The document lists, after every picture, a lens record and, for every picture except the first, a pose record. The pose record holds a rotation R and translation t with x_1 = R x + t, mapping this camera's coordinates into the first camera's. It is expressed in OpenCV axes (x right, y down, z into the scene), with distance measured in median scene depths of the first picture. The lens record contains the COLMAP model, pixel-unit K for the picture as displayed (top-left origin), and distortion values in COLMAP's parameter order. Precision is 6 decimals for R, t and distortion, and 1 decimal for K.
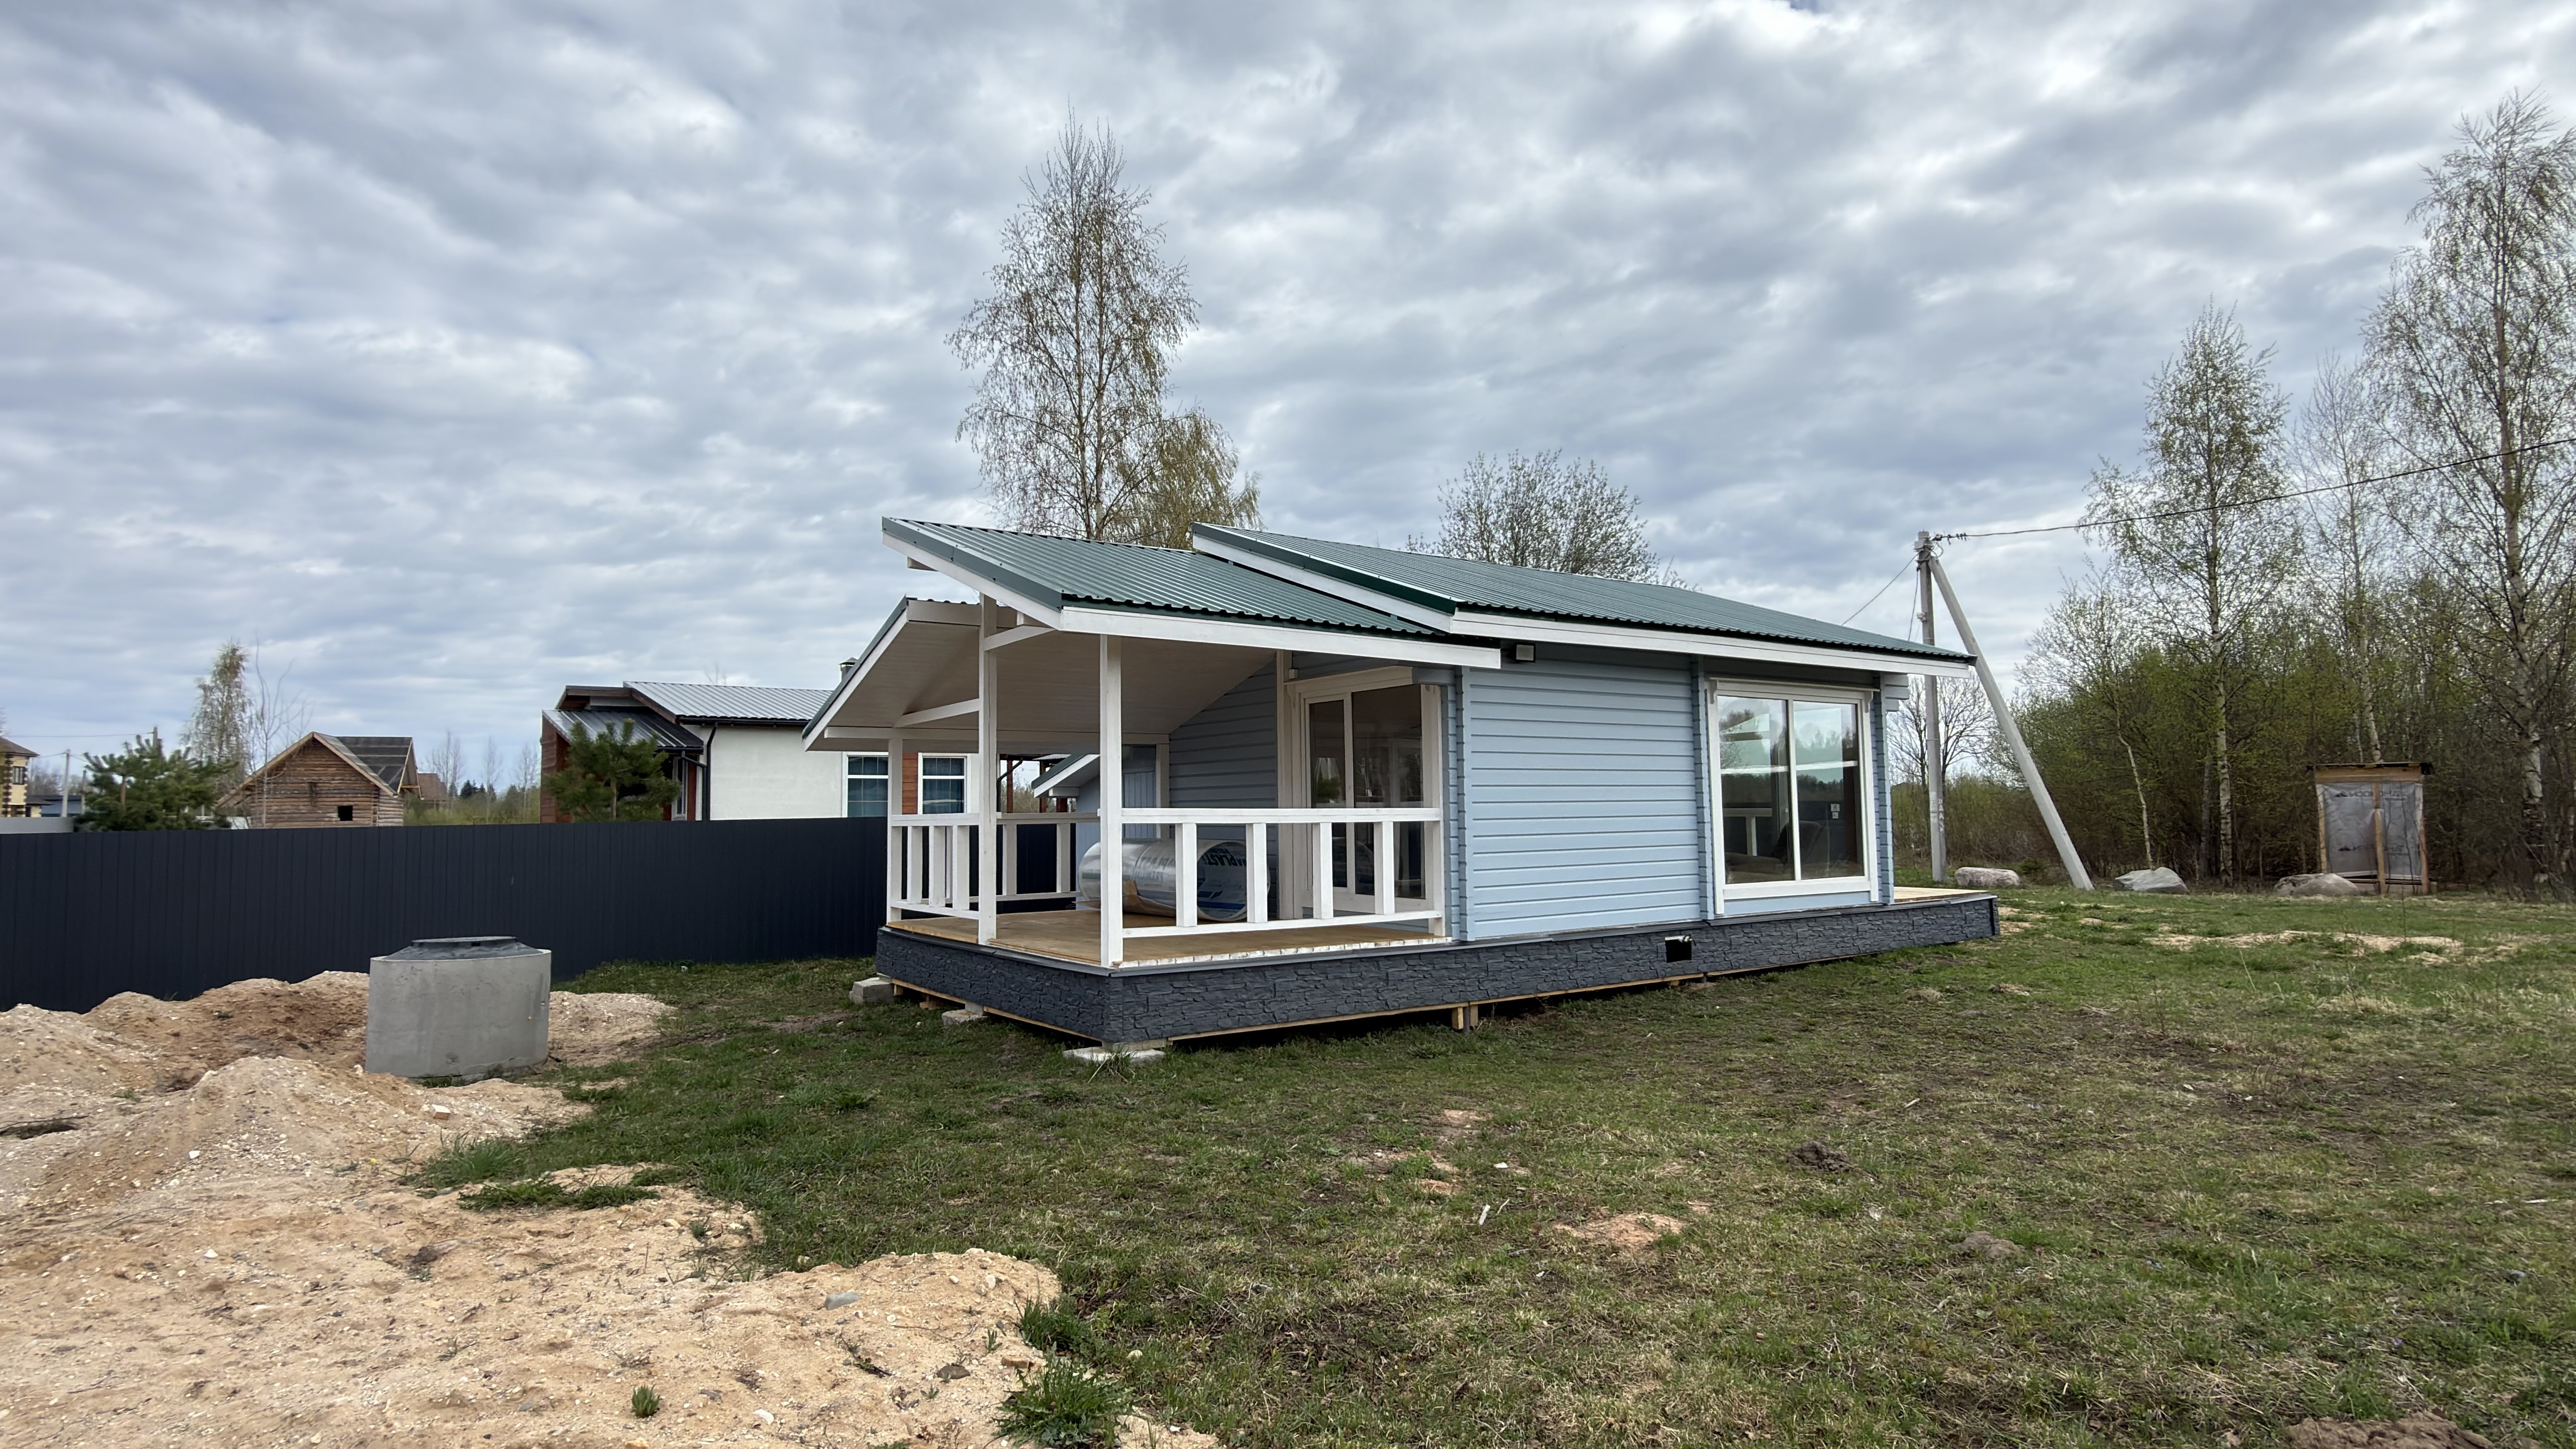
lens RADIAL K [[1522.0, 0, 1288.0], [0, 1522.0, 724.5], [0, 0, 1]] dist [0.019501, -0.024874]
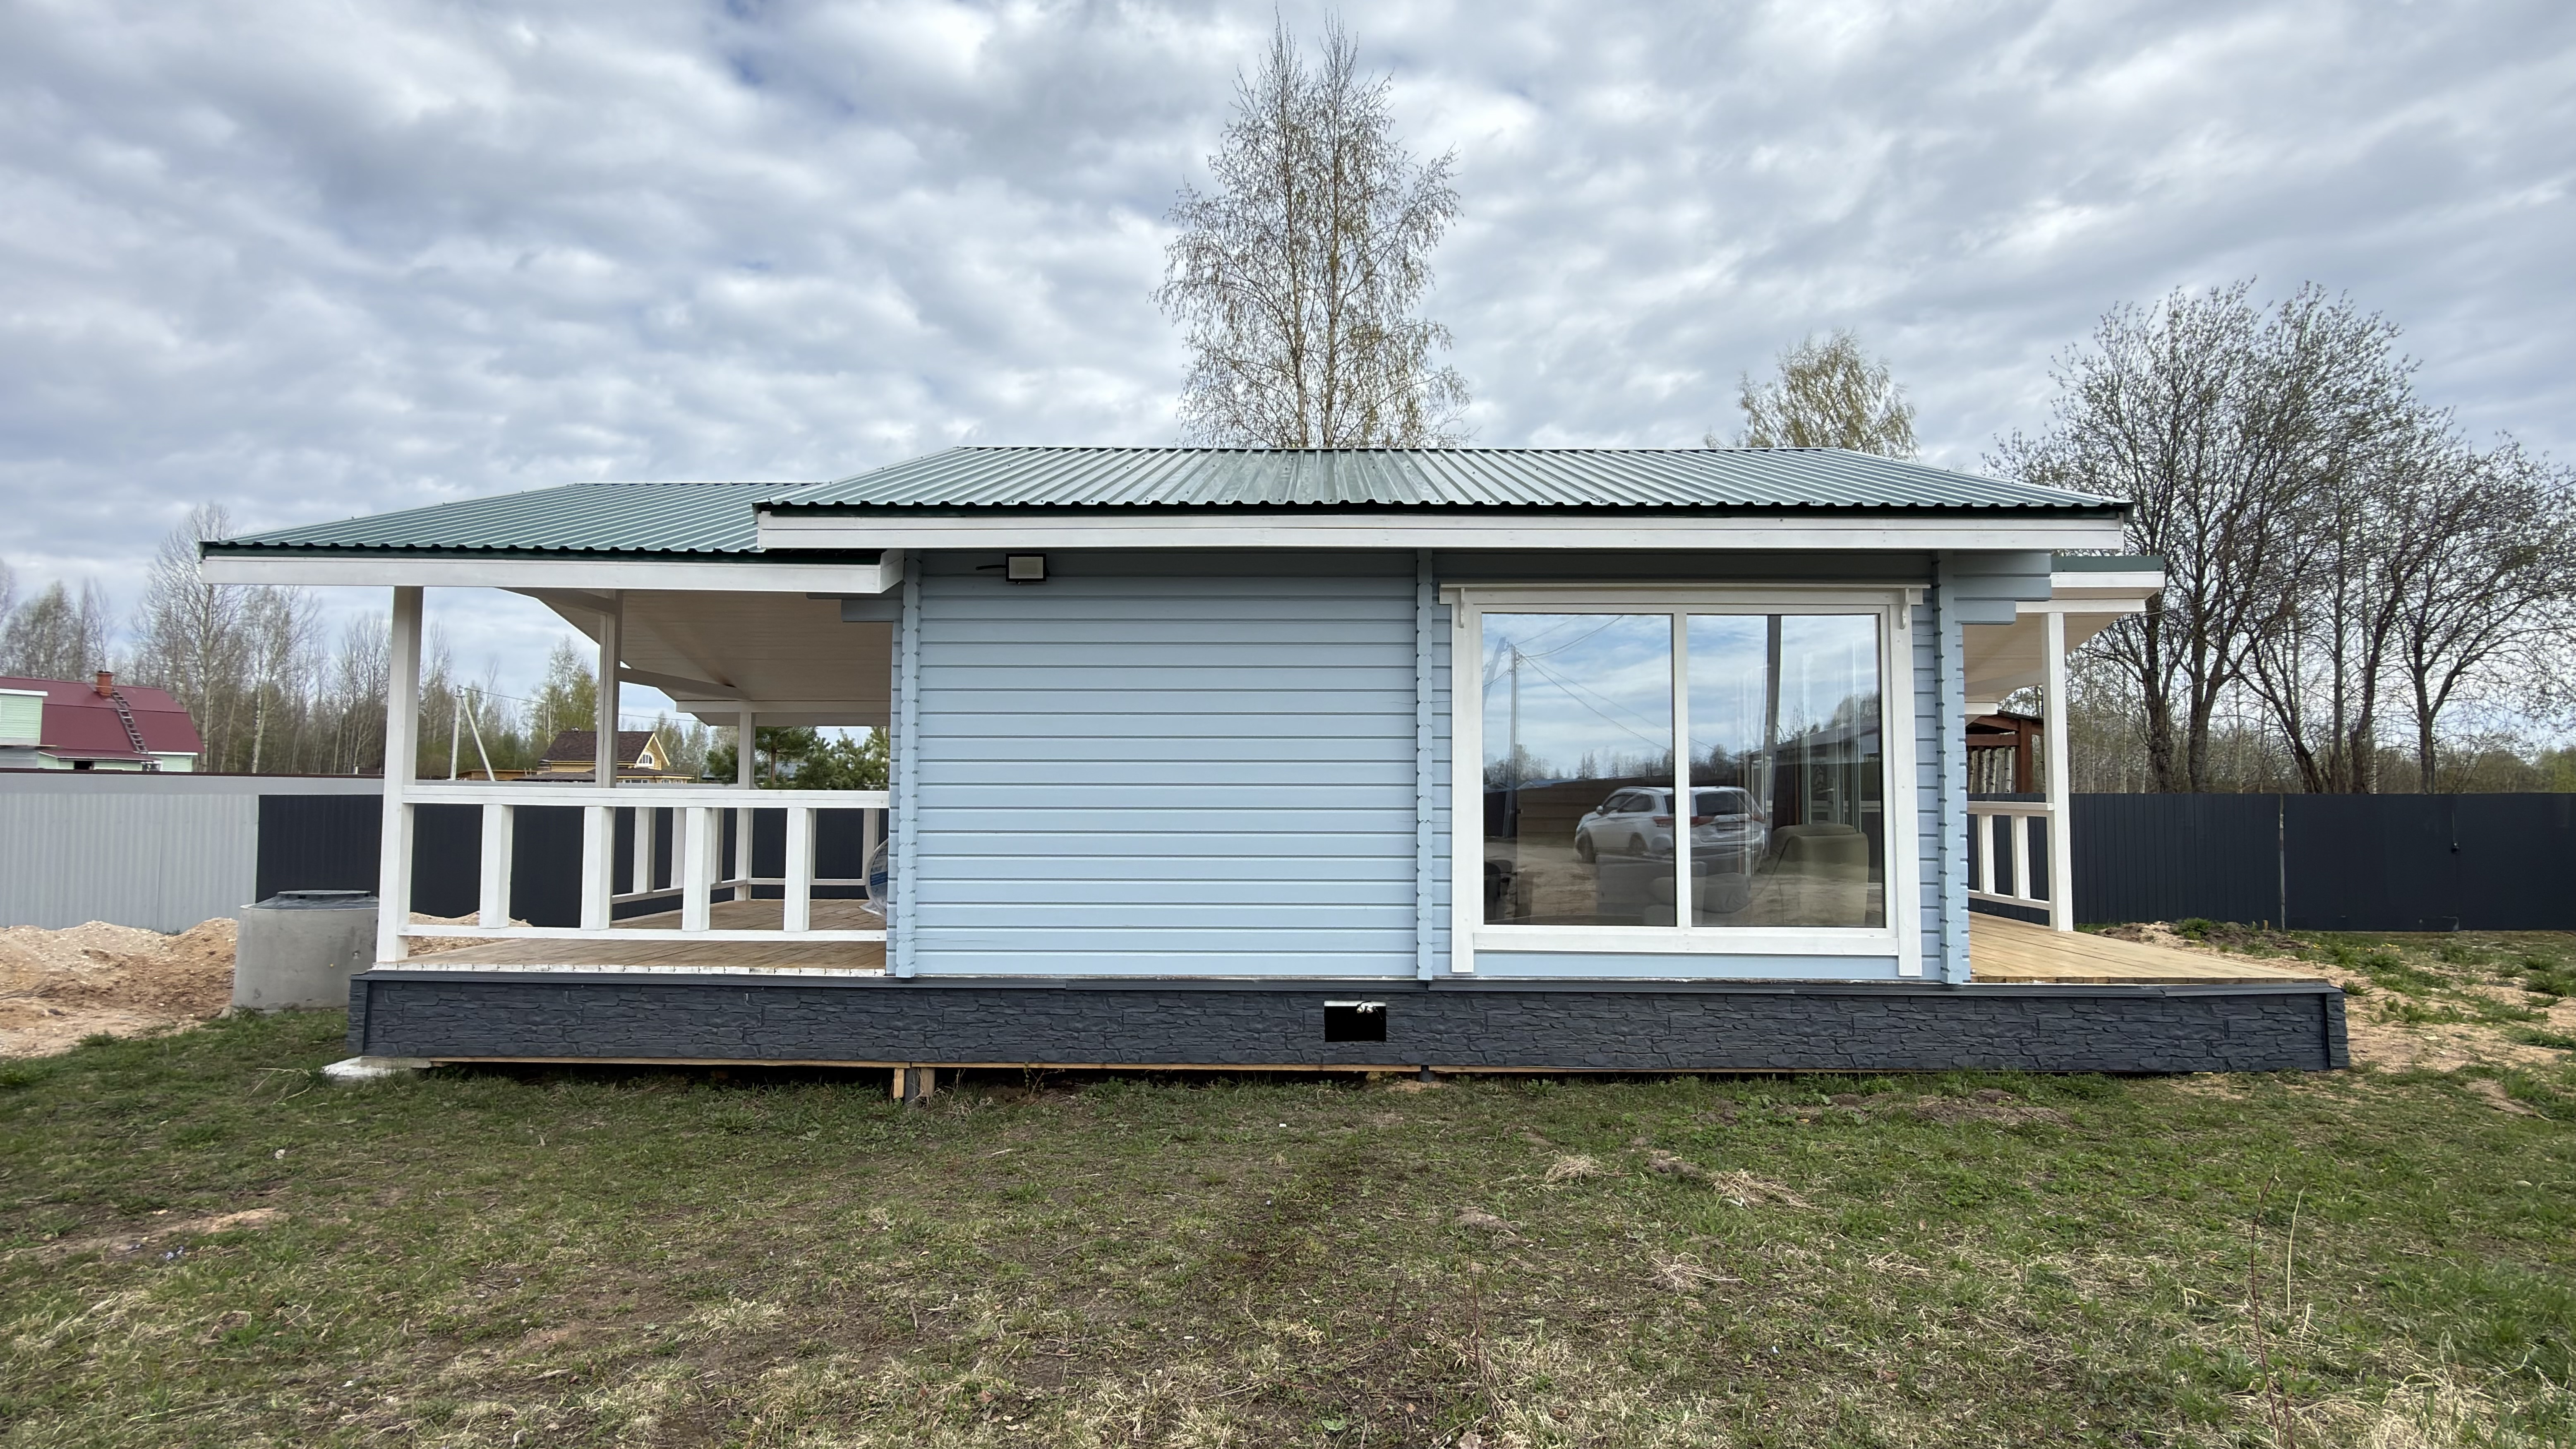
lens RADIAL K [[1522.0, 0, 1288.0], [0, 1522.0, 724.5], [0, 0, 1]] dist [0.019501, -0.024874]
pose [[0.770564, -0.018341, -0.637099, 0.150200], [0.021747, 0.999760, -0.002479, 0.006146], [0.636992, -0.011945, 0.770778, 0.118427]]
